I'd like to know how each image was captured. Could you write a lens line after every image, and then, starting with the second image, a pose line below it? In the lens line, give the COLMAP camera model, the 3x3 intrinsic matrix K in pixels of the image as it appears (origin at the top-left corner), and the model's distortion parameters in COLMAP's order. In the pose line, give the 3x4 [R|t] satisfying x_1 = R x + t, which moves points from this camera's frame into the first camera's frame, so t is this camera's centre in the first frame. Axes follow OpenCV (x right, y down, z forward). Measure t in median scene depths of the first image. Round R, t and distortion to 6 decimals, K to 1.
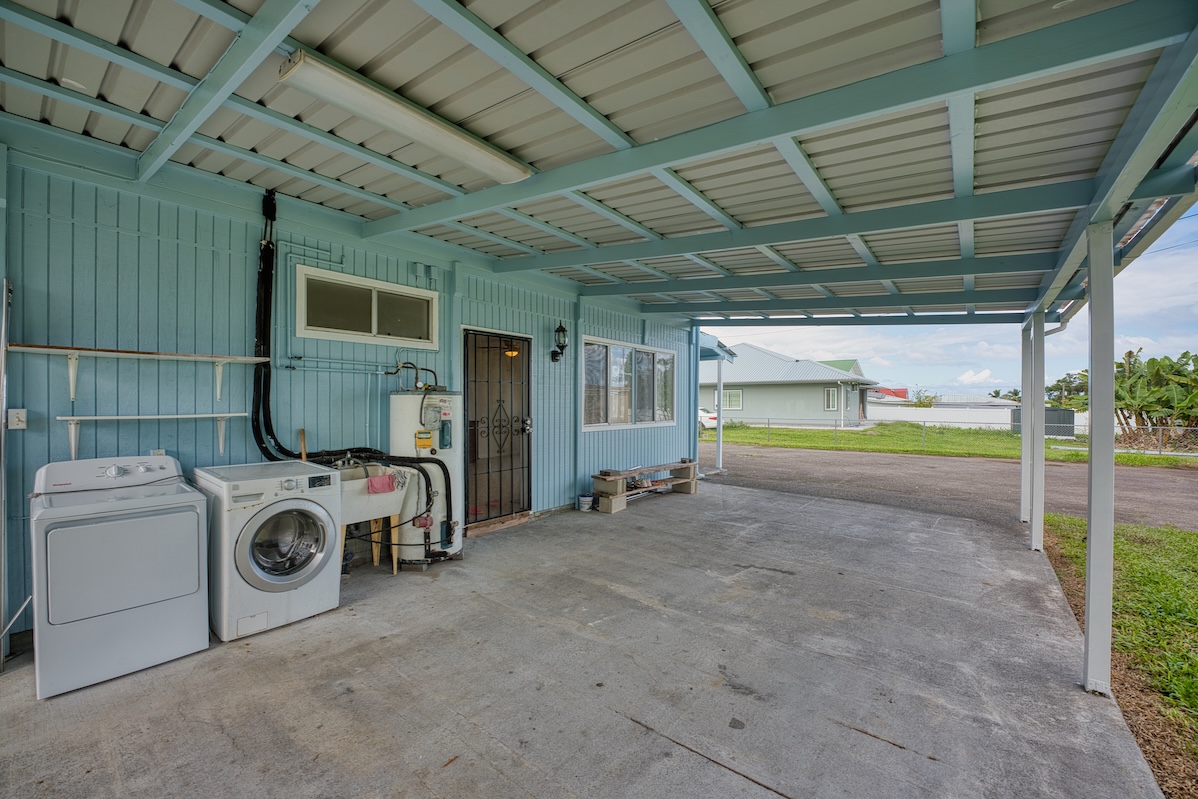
lens RADIAL K [[486.6, 0, 592.8], [0, 486.6, 404.4], [0, 0, 1]] dist [-0.027609, 0.001761]
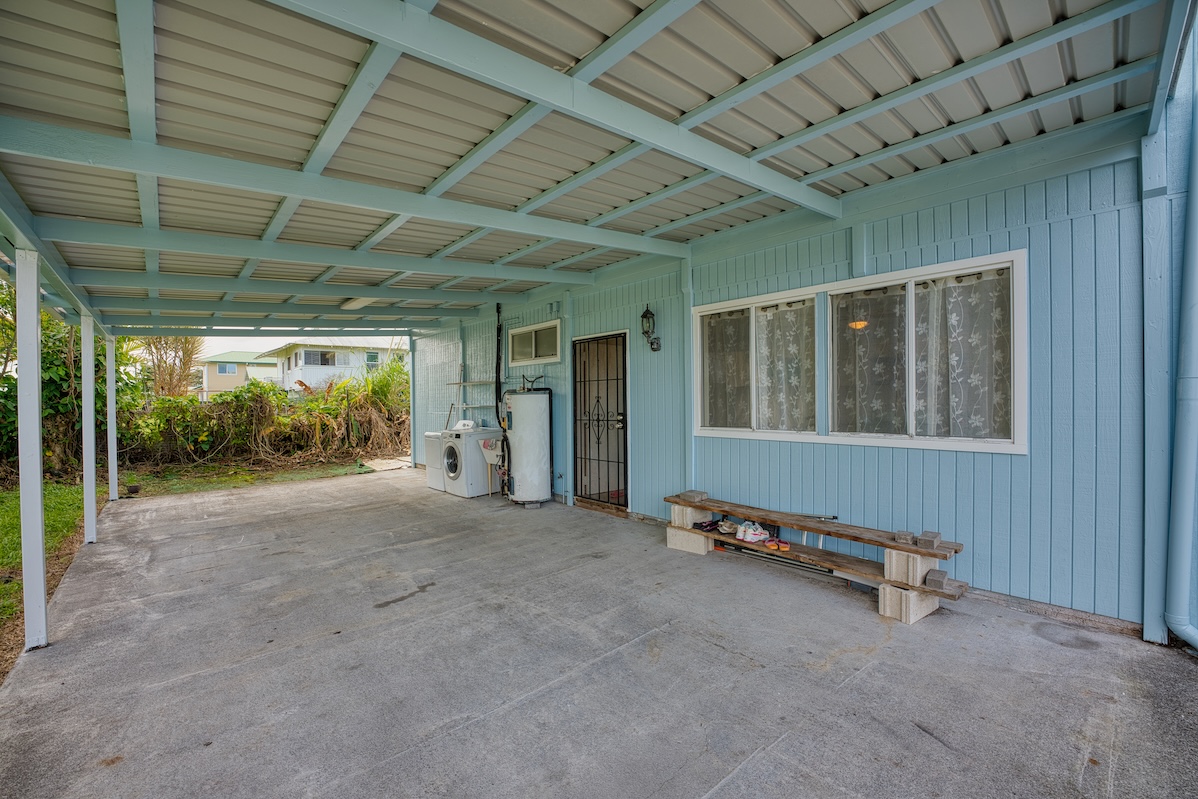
lens RADIAL K [[486.6, 0, 592.4], [0, 486.6, 405.5], [0, 0, 1]] dist [-0.027609, 0.001761]
pose [[-0.166395, 0.008523, -0.986022, 1.190846], [0.008158, 0.999940, 0.007267, 0.004851], [0.986025, -0.006834, -0.166455, 1.537319]]
